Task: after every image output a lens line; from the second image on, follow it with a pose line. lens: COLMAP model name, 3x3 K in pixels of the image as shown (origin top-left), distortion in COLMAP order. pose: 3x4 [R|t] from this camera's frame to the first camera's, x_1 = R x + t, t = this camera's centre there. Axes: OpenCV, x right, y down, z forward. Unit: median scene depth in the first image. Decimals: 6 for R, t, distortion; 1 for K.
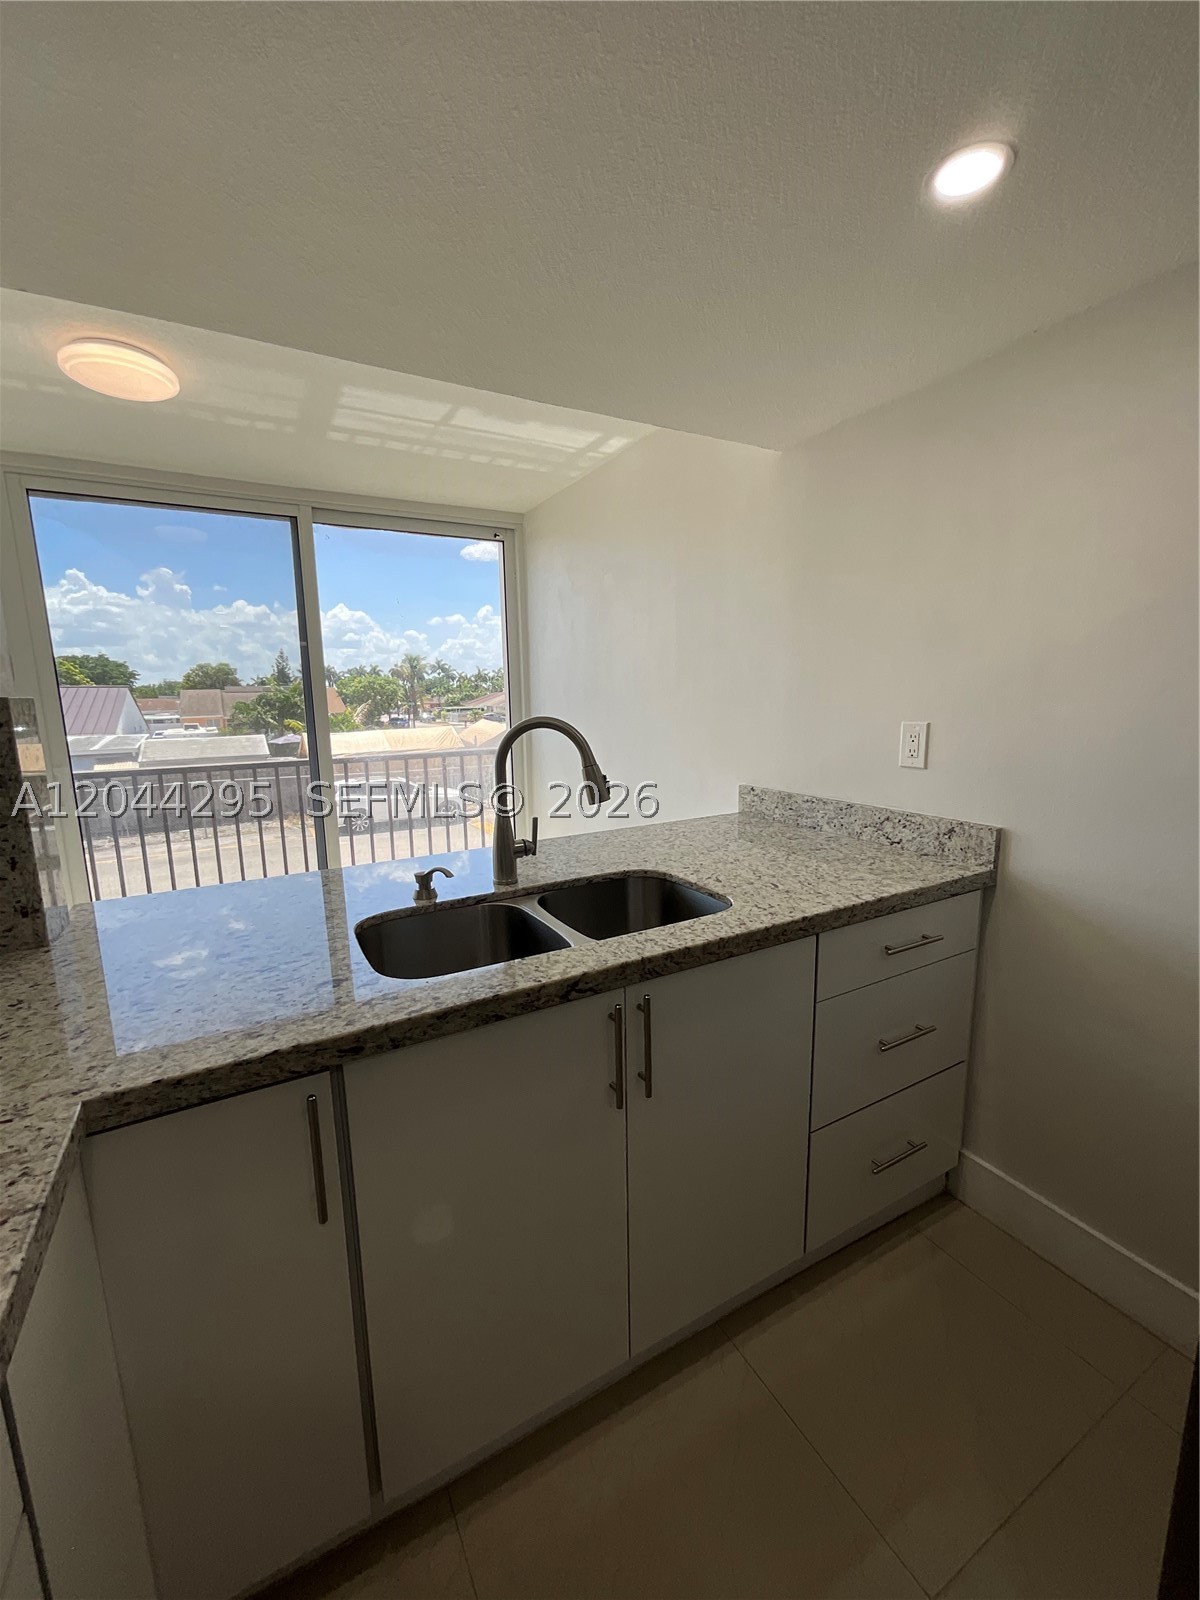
lens RADIAL K [[646.7, 0, 597.2], [0, 646.7, 801.9], [0, 0, 1]] dist [-0.001354, 0.000834]
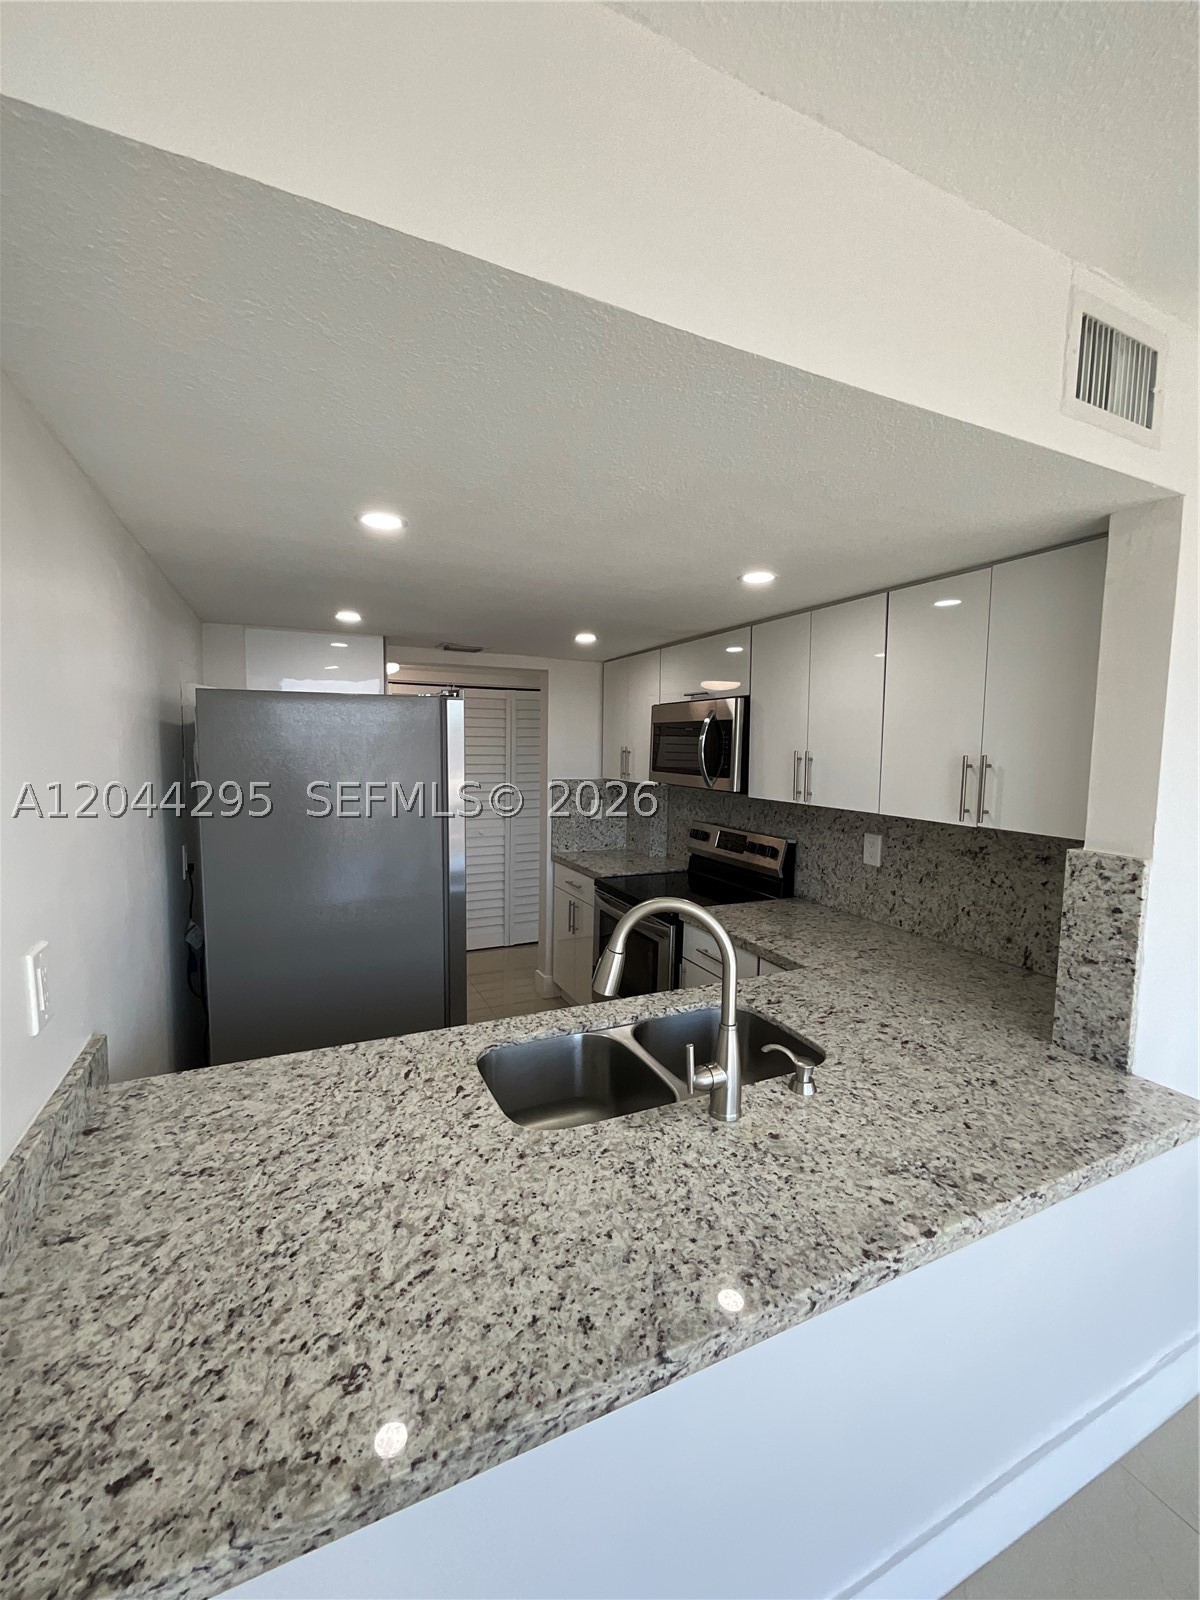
lens RADIAL K [[646.7, 0, 602.2], [0, 646.7, 803.6], [0, 0, 1]] dist [-0.001354, 0.000834]
pose [[-0.998164, -0.003560, 0.060456, -0.022342], [0.011945, 0.967088, 0.254161, -0.230101], [-0.059371, 0.254417, -0.965270, 0.889674]]
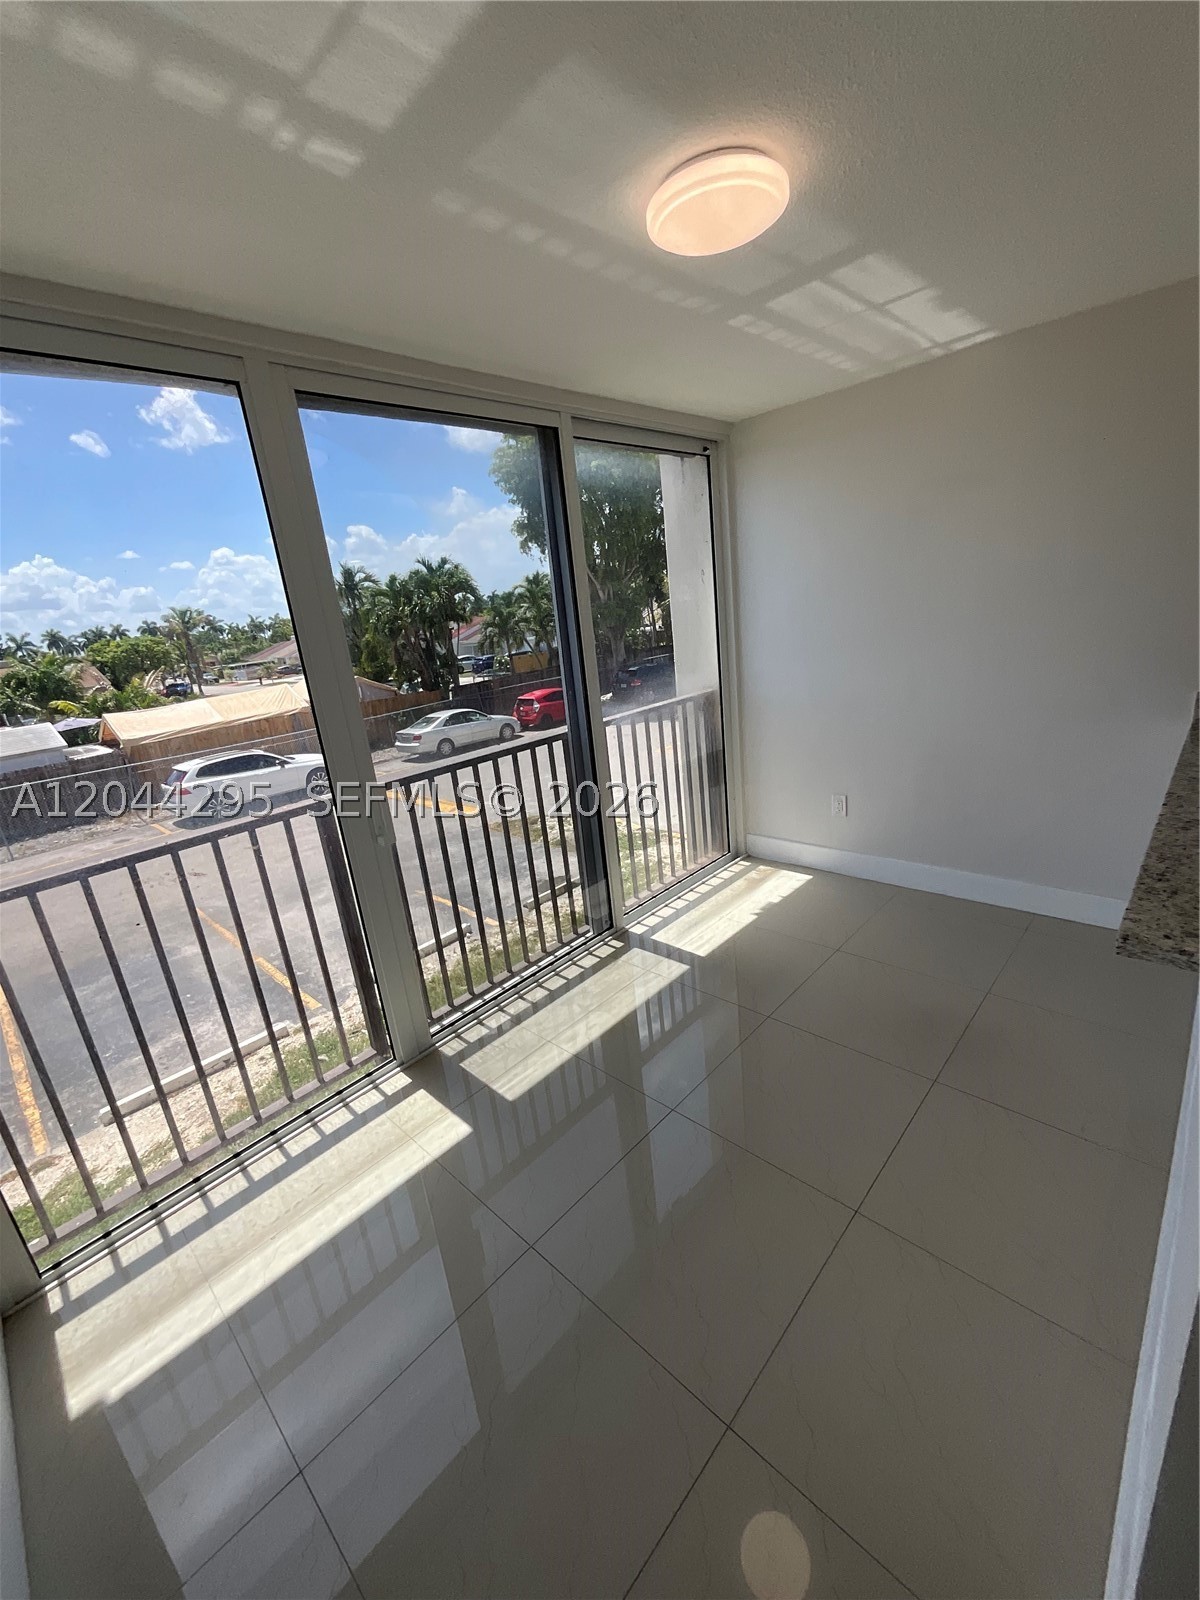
lens RADIAL K [[646.7, 0, 605.6], [0, 646.7, 803.4], [0, 0, 1]] dist [-0.001354, 0.000834]
pose [[0.948509, -0.169901, 0.267328, -0.792569], [0.140193, 0.981986, 0.126683, -0.088204], [-0.284036, -0.082683, 0.955242, 0.202195]]
